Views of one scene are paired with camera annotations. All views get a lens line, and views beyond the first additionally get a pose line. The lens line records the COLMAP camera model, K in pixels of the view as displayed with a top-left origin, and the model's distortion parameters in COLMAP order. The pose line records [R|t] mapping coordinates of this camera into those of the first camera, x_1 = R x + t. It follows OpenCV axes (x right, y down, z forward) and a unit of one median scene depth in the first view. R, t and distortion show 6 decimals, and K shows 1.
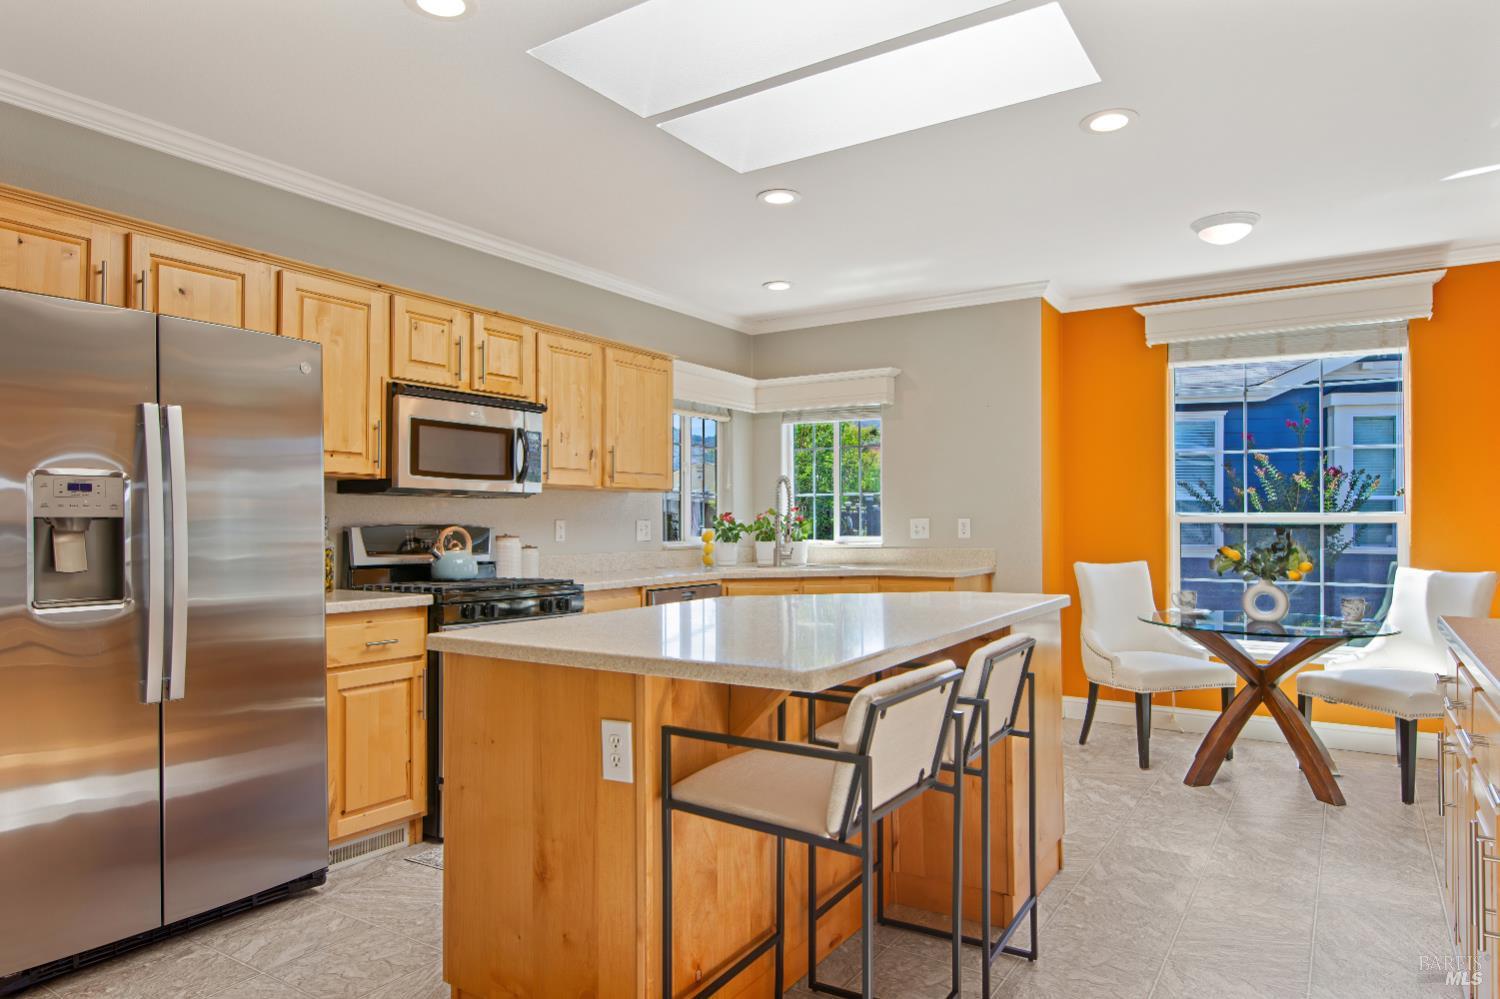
lens RADIAL K [[926.9, 0, 745.6], [0, 926.9, 515.2], [0, 0, 1]] dist [-0.000517, 0.001277]
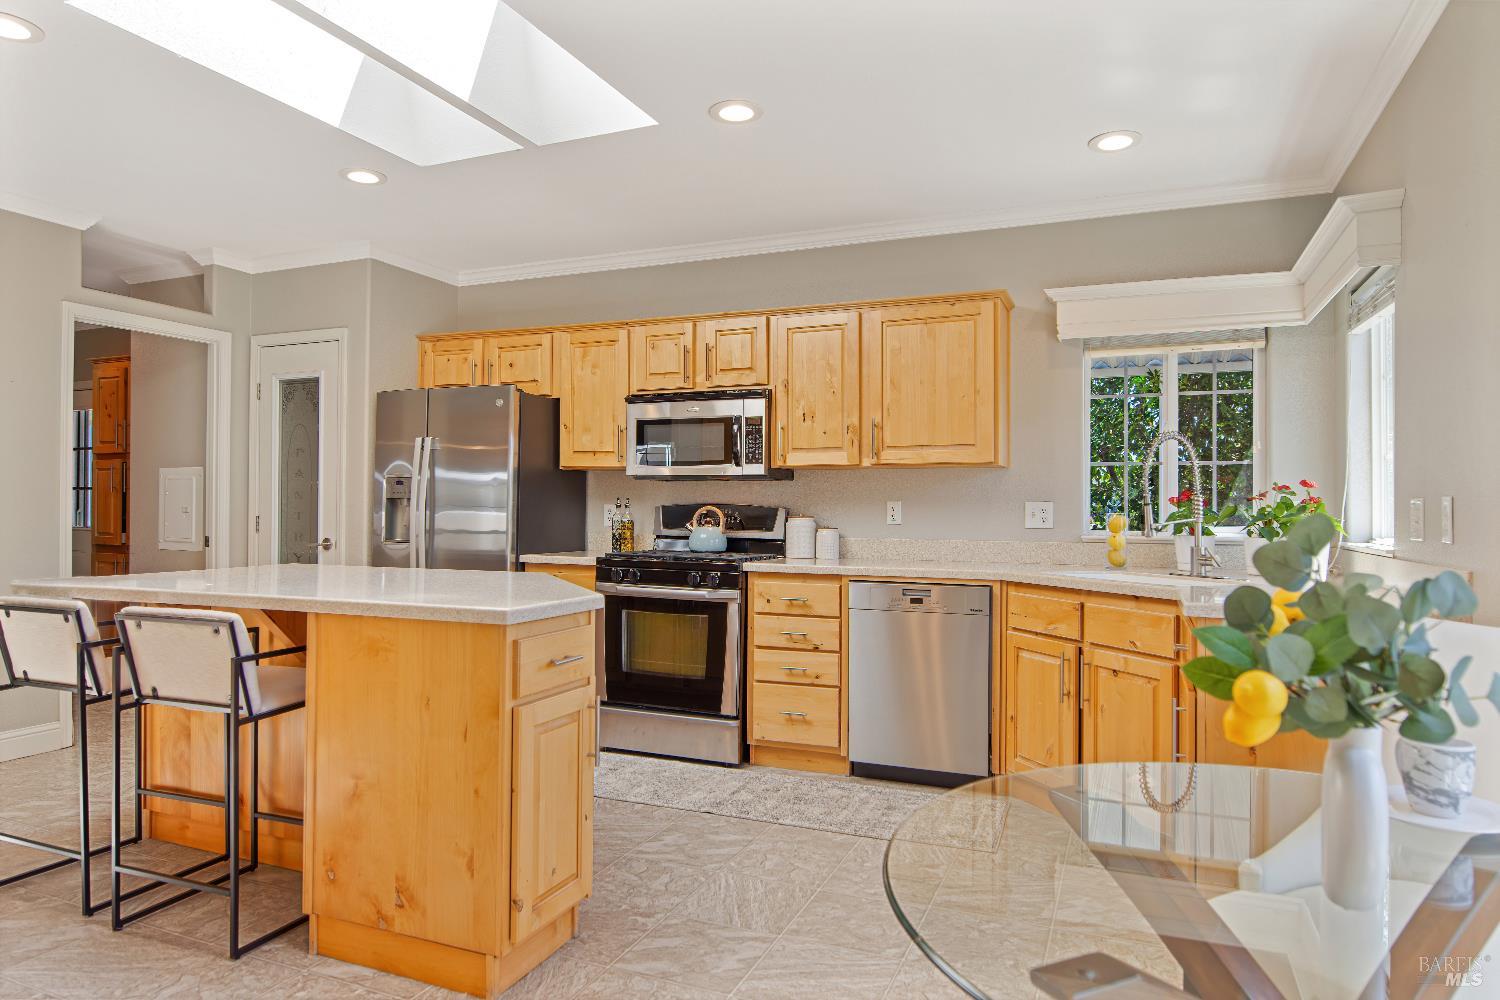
lens RADIAL K [[920.6, 0, 750.0], [0, 920.6, 500.0], [0, 0, 1]] dist [-0.000969, 0.000515]
pose [[0.180101, -0.001418, -0.983647, 0.751733], [0.002799, 0.999996, -0.000929, 0.005215], [0.983644, -0.002586, 0.180104, 0.759716]]
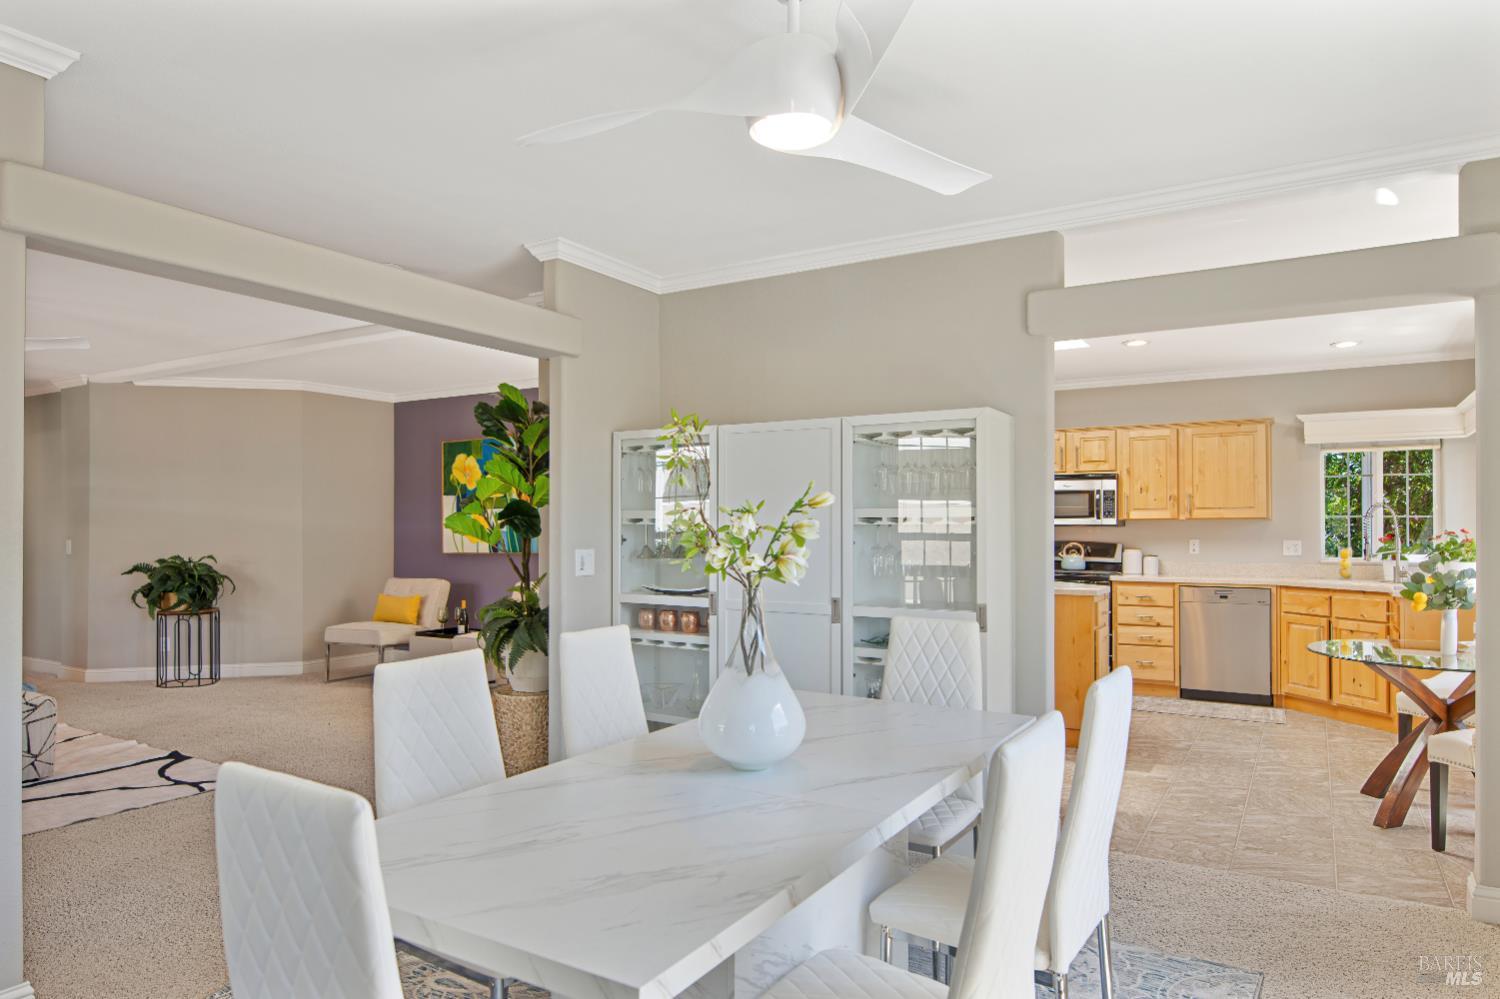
lens RADIAL K [[926.9, 0, 745.6], [0, 926.9, 515.2], [0, 0, 1]] dist [-0.000517, 0.001277]
pose [[0.027707, -0.014014, -0.999518, 1.443994], [0.006949, 0.999880, -0.013827, -0.020383], [0.999592, -0.006563, 0.027801, 0.236639]]
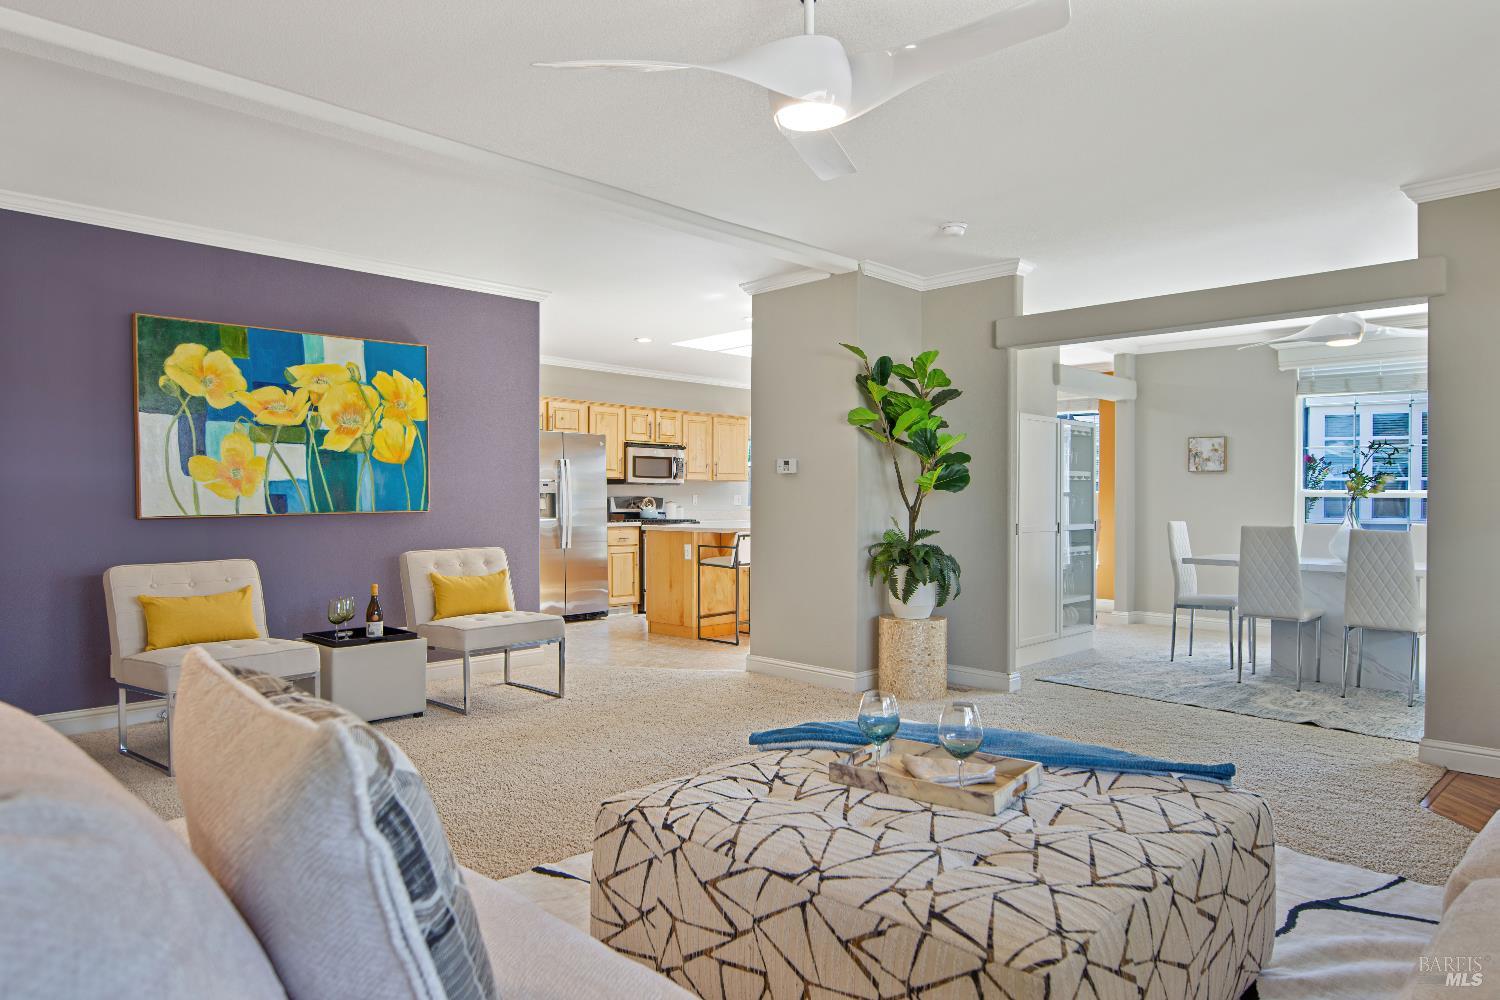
lens RADIAL K [[926.9, 0, 745.6], [0, 926.9, 515.7], [0, 0, 1]] dist [-0.000517, 0.001277]
pose [[0.980011, 0.005691, -0.198860, 0.388321], [-0.000581, 0.999668, 0.025743, -0.002123], [0.198940, -0.025113, 0.979690, -1.236558]]
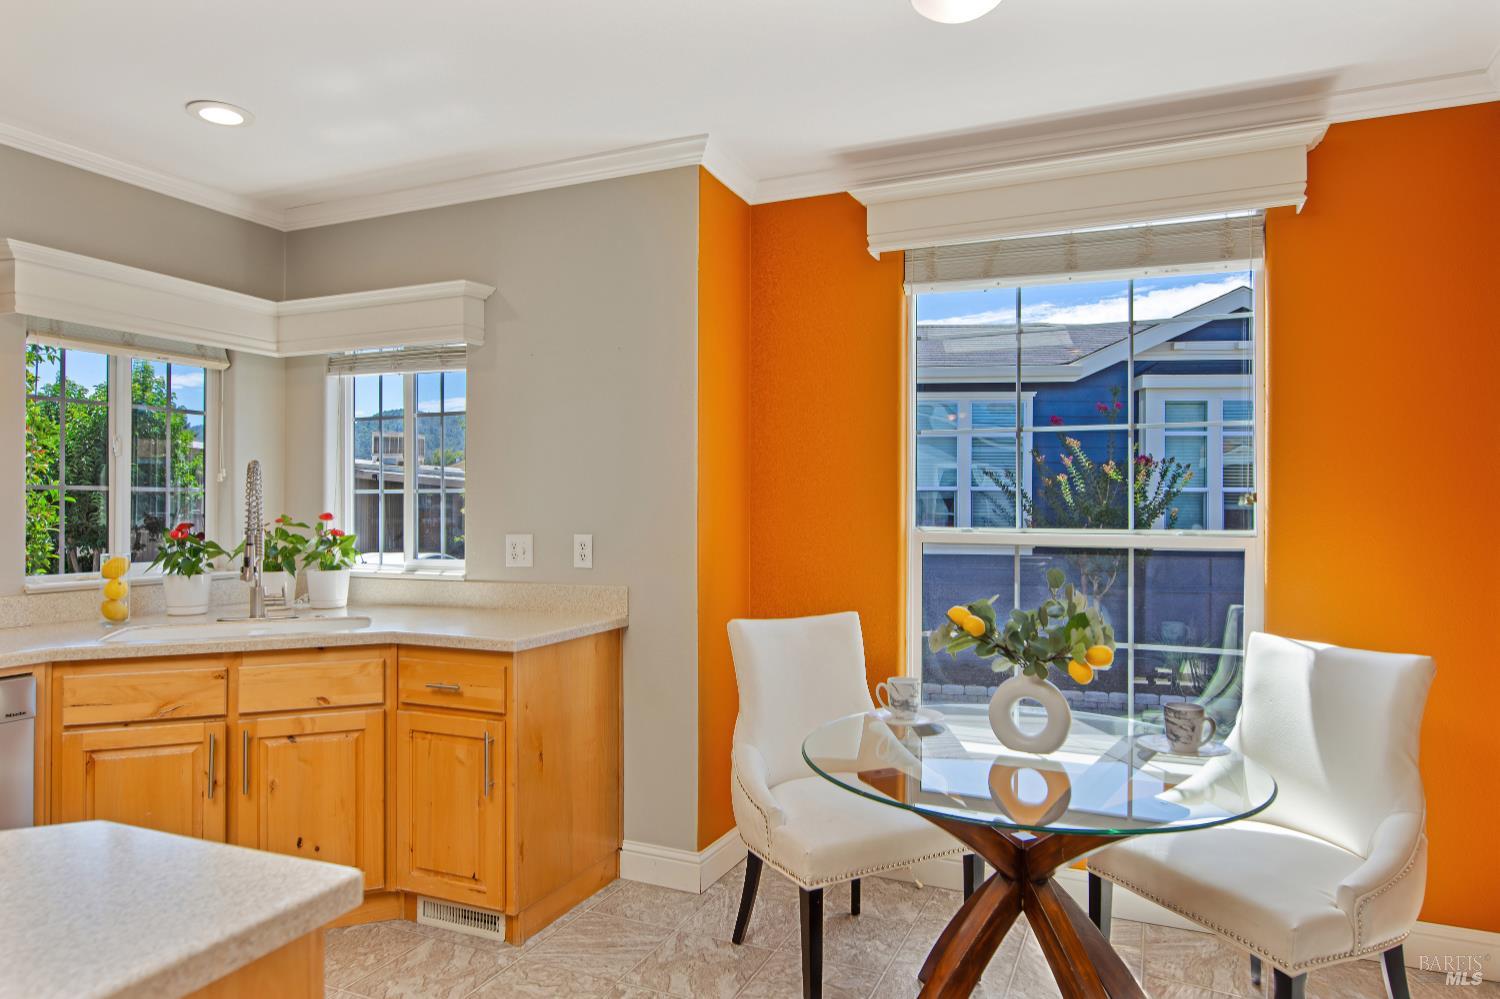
lens RADIAL K [[920.6, 0, 750.0], [0, 920.6, 499.5], [0, 0, 1]] dist [-0.000969, 0.000515]
pose [[0.986857, 0.003496, 0.161558, 0.310279], [-0.003949, 0.999989, 0.002484, -0.026922], [-0.161548, -0.003090, 0.986860, 0.497187]]
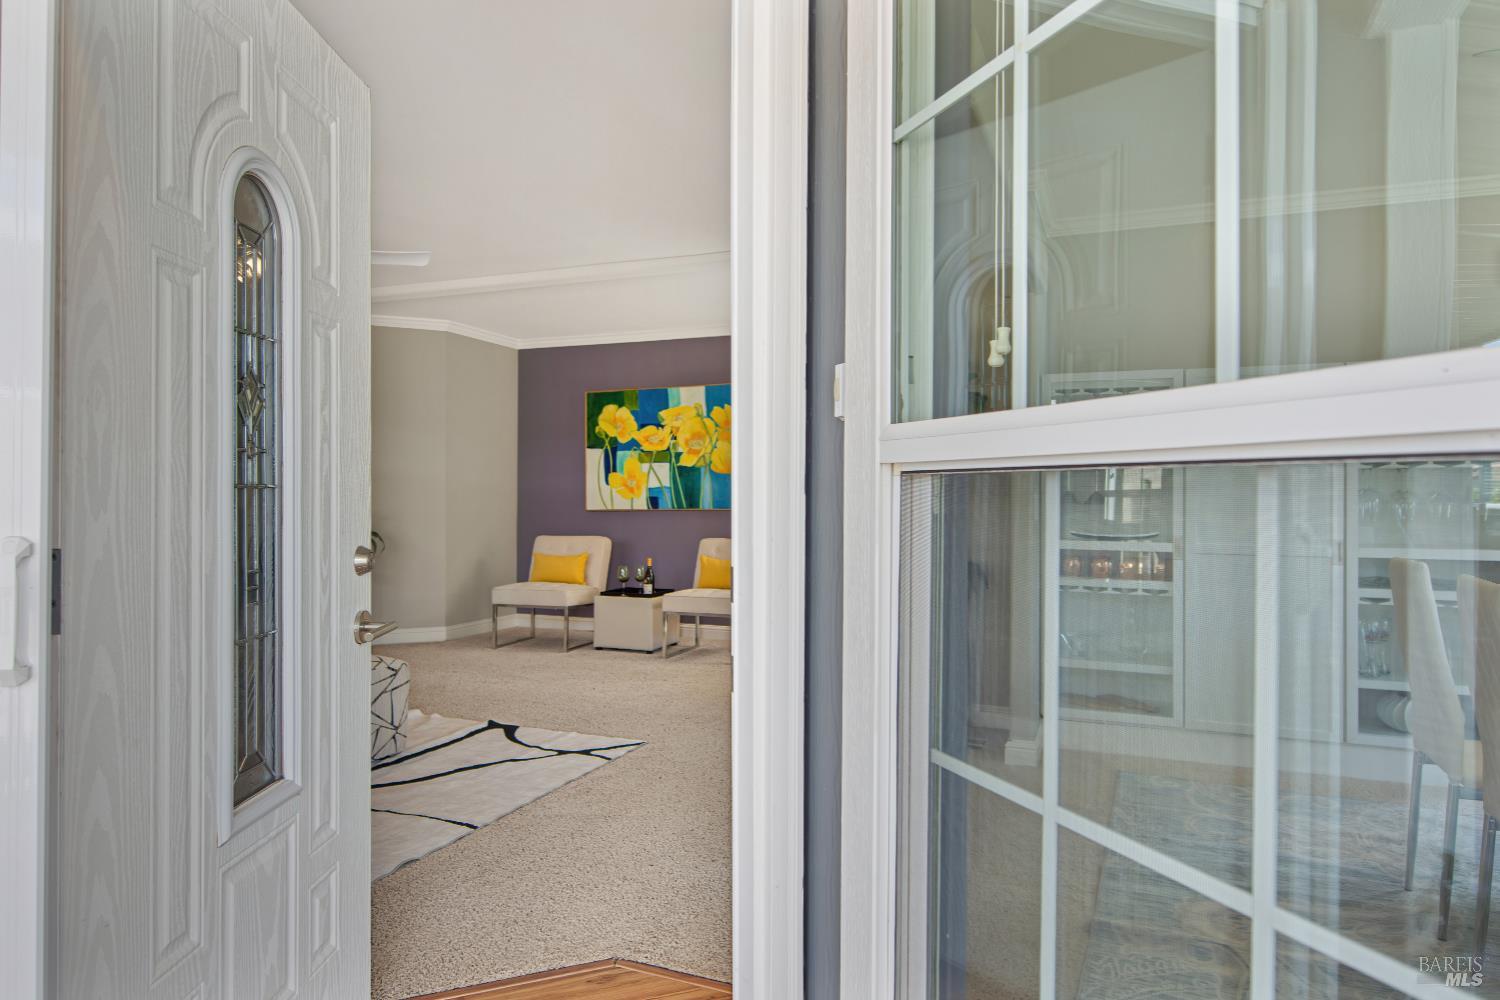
lens RADIAL K [[920.6, 0, 750.0], [0, 920.6, 500.0], [0, 0, 1]] dist [-0.000969, 0.000515]
pose [[0.192925, 0.001568, -0.981212, 1.330994], [0.000732, 0.999998, 0.001742, 0.004909], [0.981213, -0.001054, 0.192923, -0.371207]]
